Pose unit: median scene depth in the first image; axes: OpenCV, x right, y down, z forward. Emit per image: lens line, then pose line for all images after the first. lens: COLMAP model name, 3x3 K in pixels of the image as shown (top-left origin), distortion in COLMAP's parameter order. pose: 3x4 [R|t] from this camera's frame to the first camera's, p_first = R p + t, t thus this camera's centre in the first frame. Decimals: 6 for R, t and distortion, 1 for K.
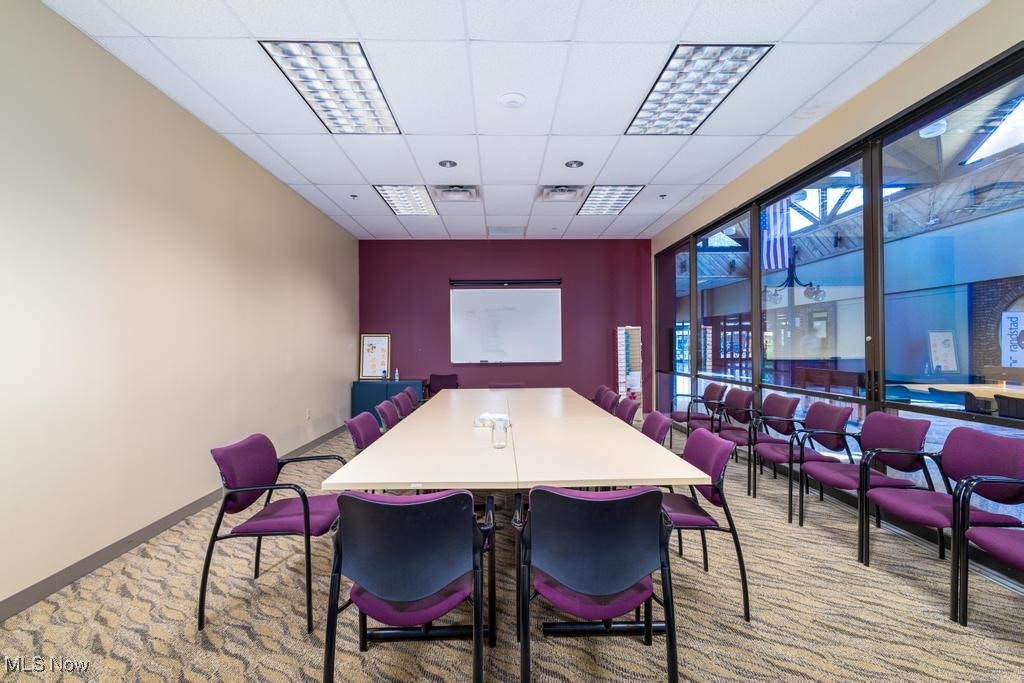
lens RADIAL K [[465.3, 0, 516.9], [0, 465.3, 340.6], [0, 0, 1]] dist [0.001584, 0.000125]
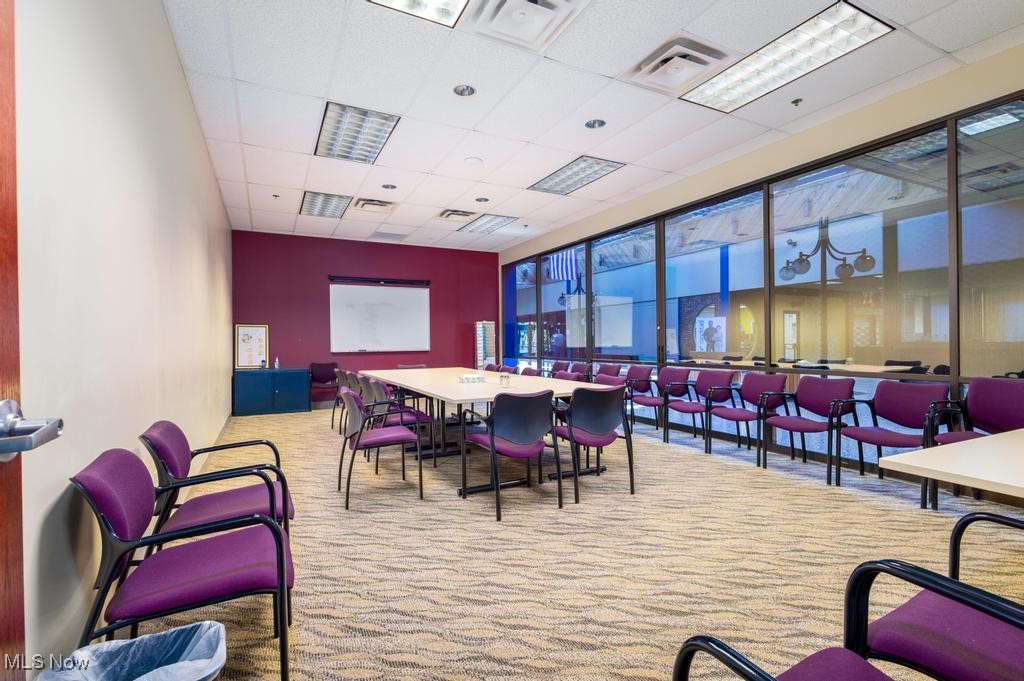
lens RADIAL K [[465.3, 0, 510.7], [0, 465.3, 339.5], [0, 0, 1]] dist [0.001584, 0.000125]
pose [[0.902137, 0.002012, 0.431446, -0.235330], [-0.001707, 0.999998, -0.001094, 0.019173], [-0.431447, 0.000250, 0.902138, -0.163108]]
